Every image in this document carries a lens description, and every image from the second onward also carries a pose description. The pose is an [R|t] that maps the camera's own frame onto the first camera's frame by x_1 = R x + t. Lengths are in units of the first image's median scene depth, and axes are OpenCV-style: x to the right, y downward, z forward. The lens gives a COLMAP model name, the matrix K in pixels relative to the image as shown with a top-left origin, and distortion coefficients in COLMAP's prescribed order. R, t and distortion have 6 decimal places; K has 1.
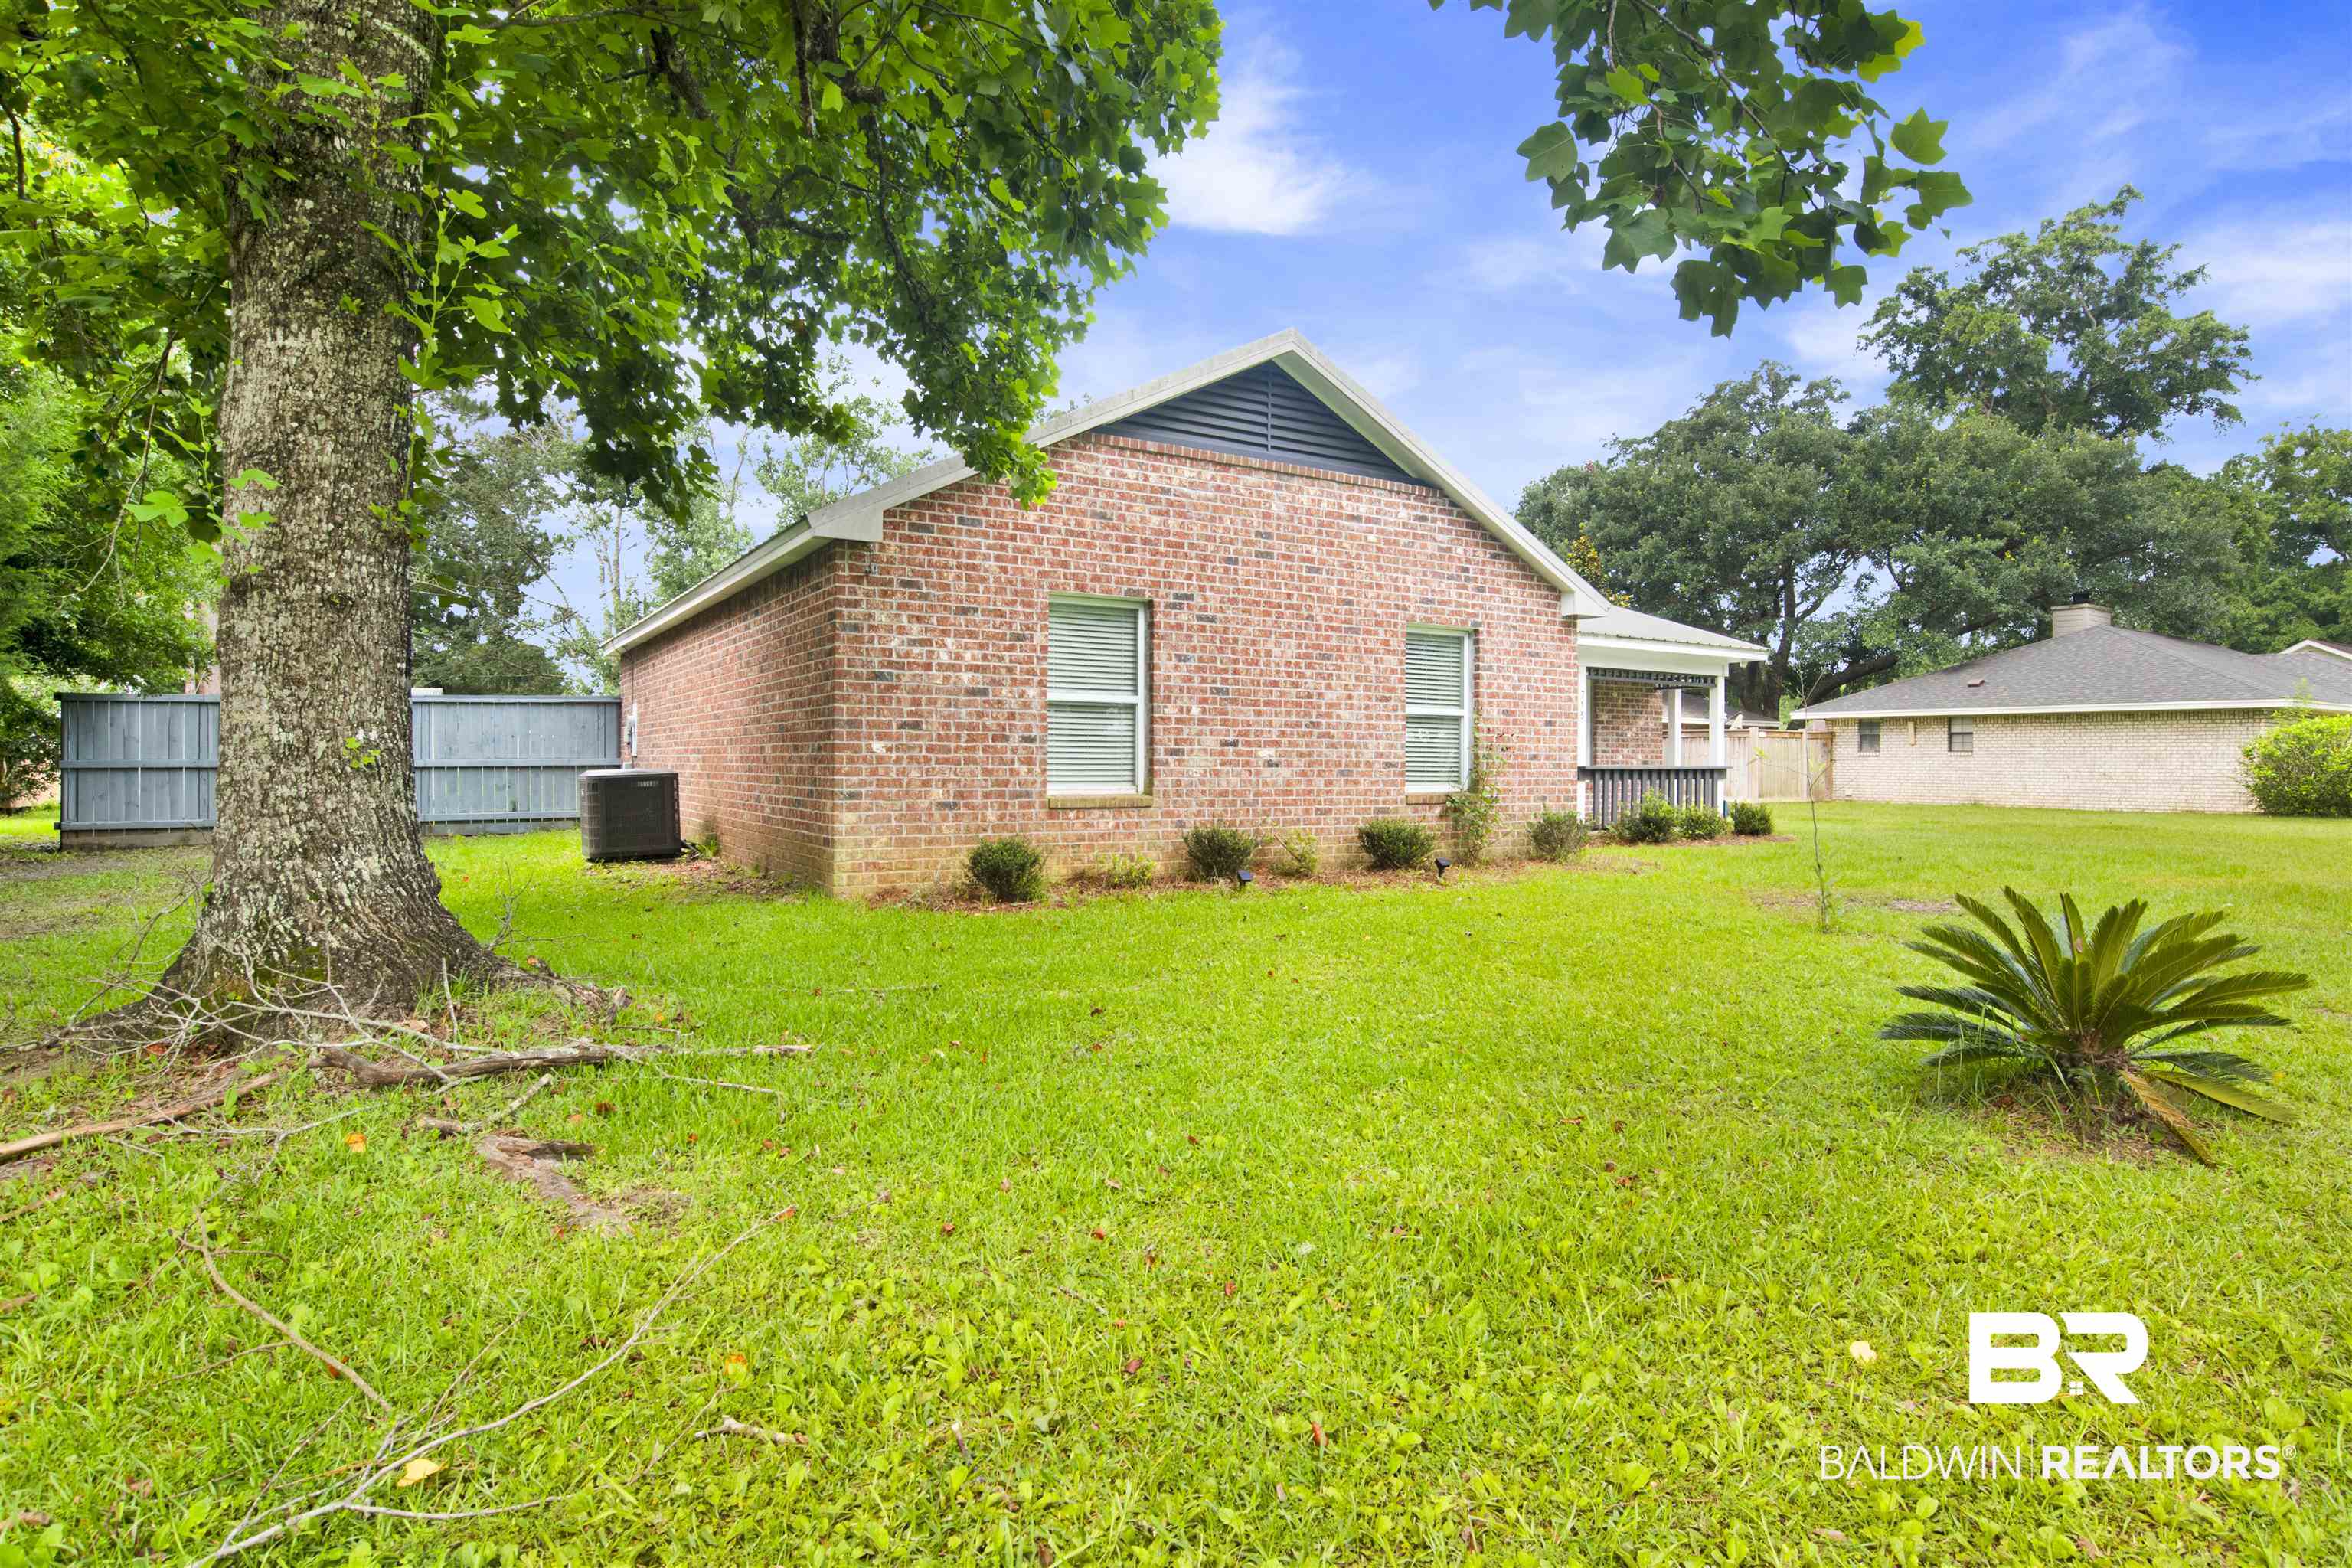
lens RADIAL K [[1225.8, 0, 1182.3], [0, 1225.8, 772.2], [0, 0, 1]] dist [-0.067807, 0.020529]
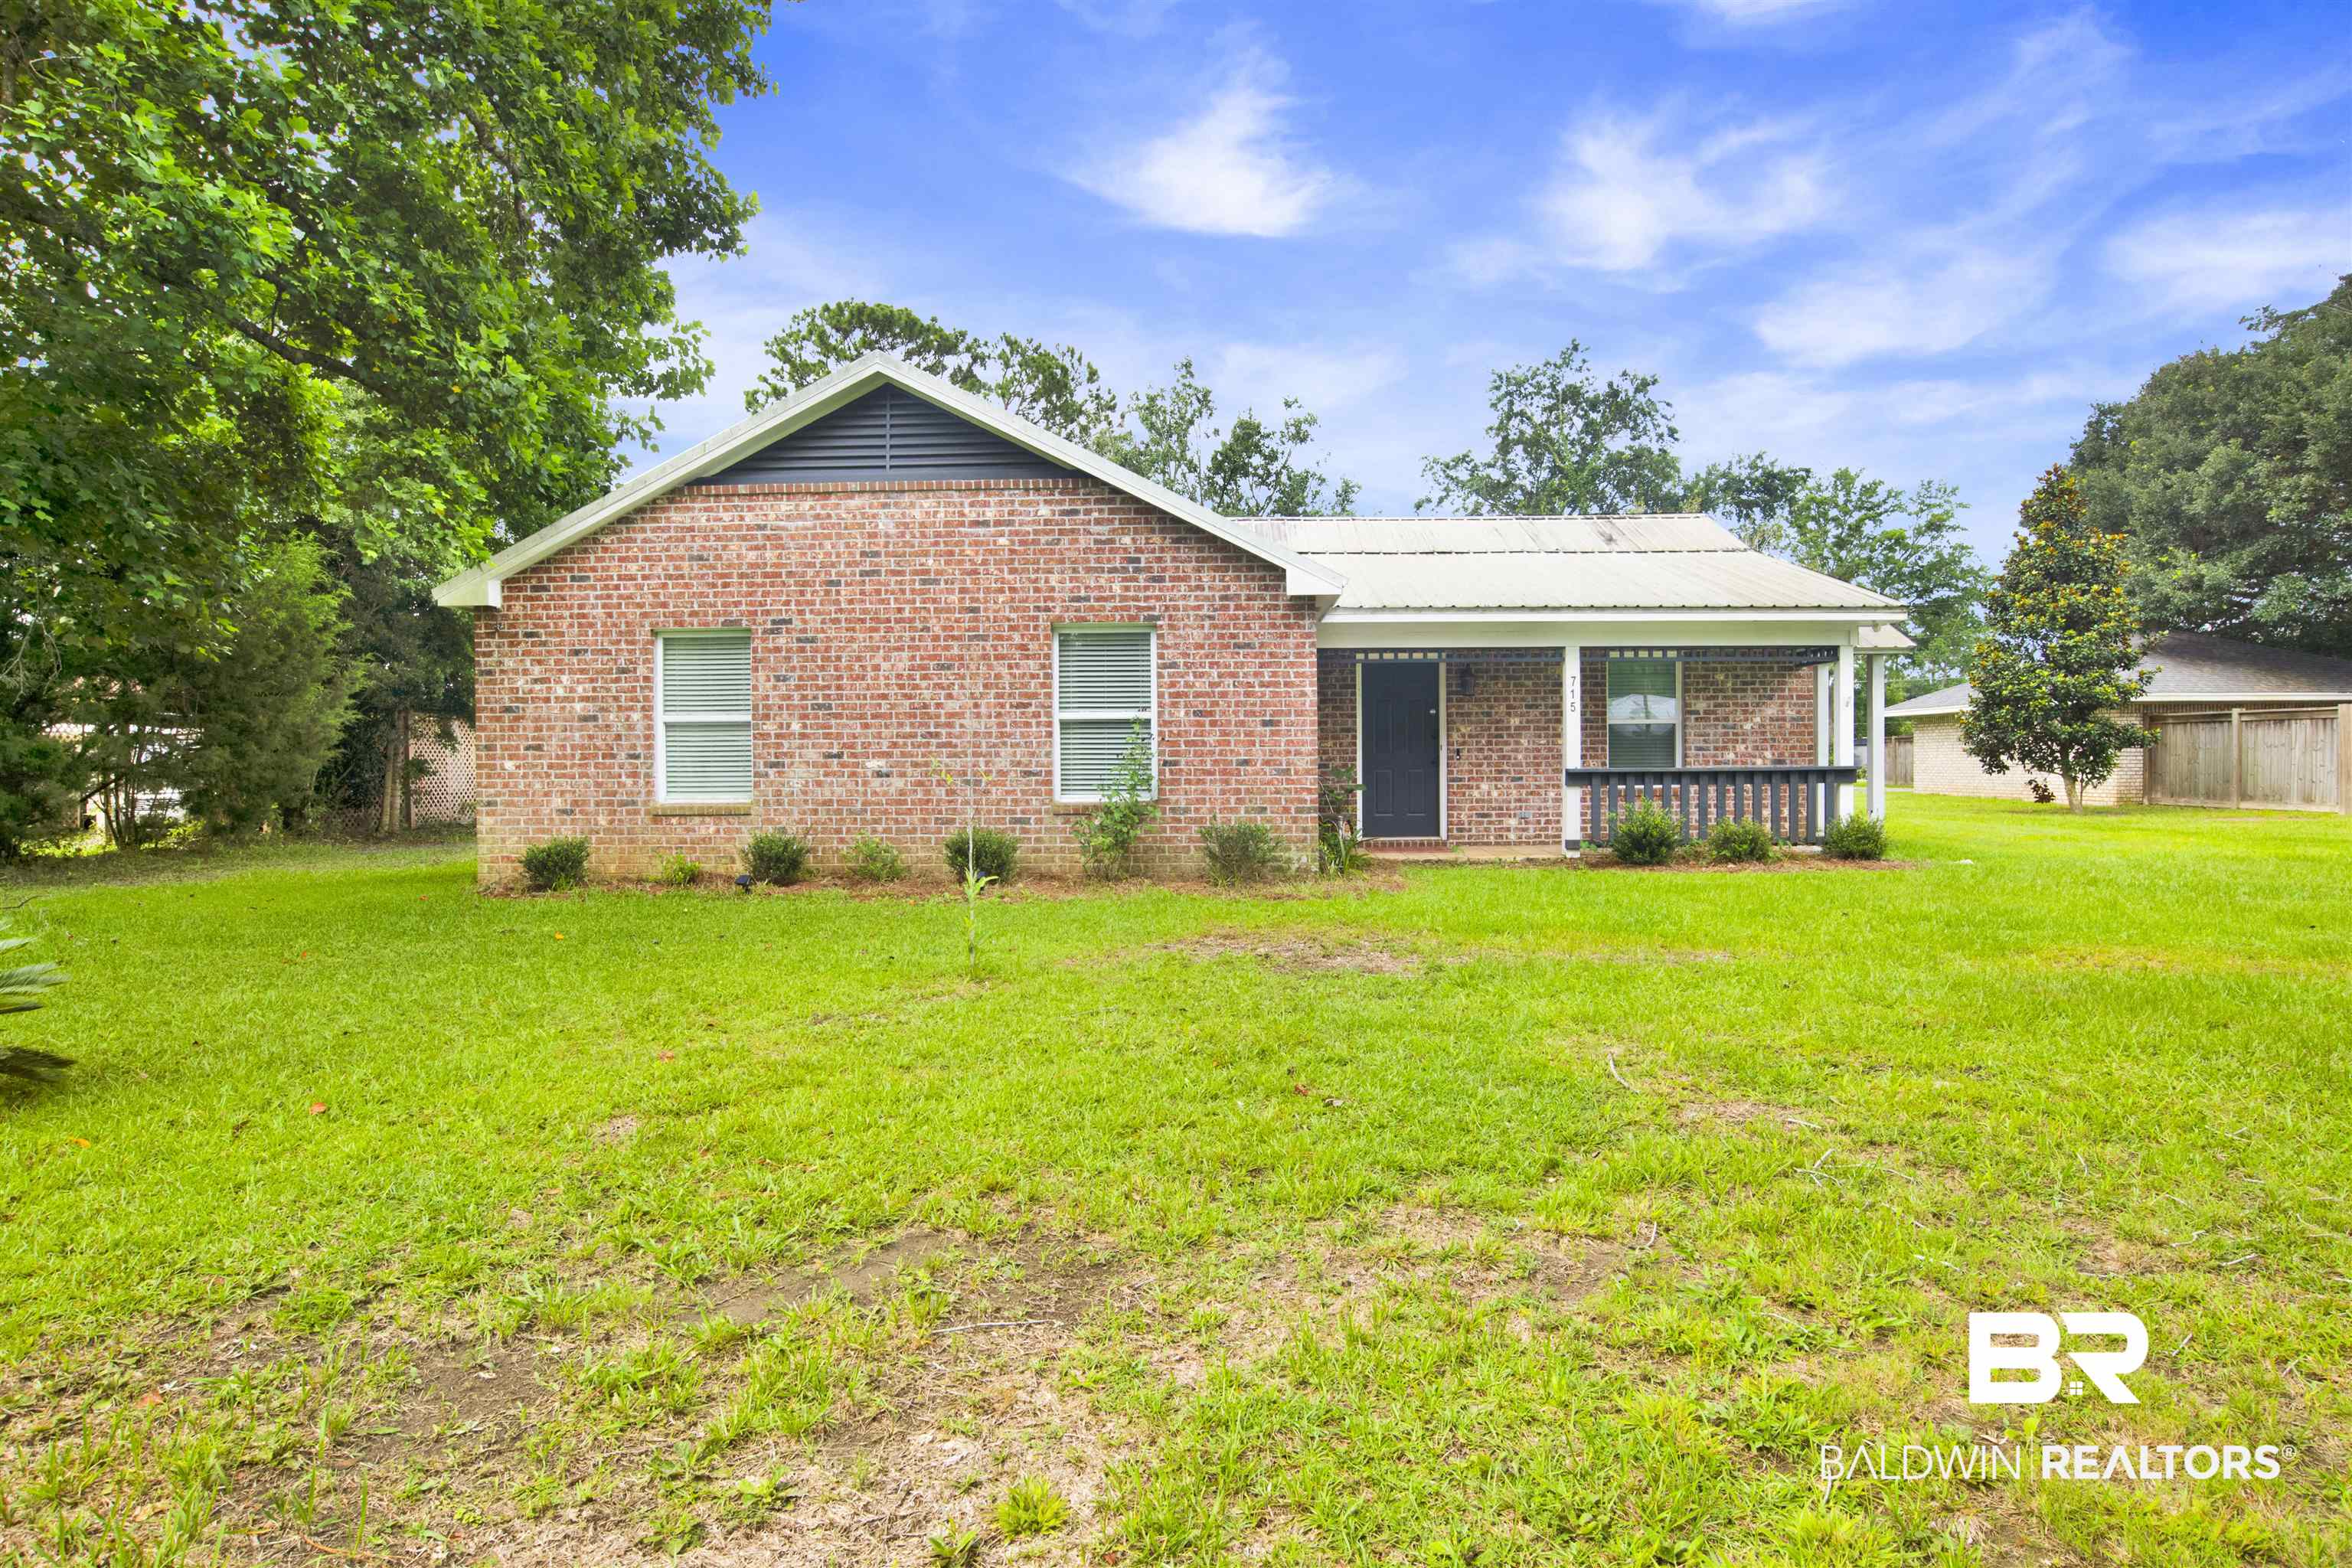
lens RADIAL K [[1225.8, 0, 1182.6], [0, 1225.8, 791.0], [0, 0, 1]] dist [-0.067807, 0.020529]
pose [[0.843926, -0.000088, -0.536459, 0.885132], [0.007700, 0.999899, 0.011948, -0.003100], [0.536404, -0.014214, 0.843842, 0.278056]]
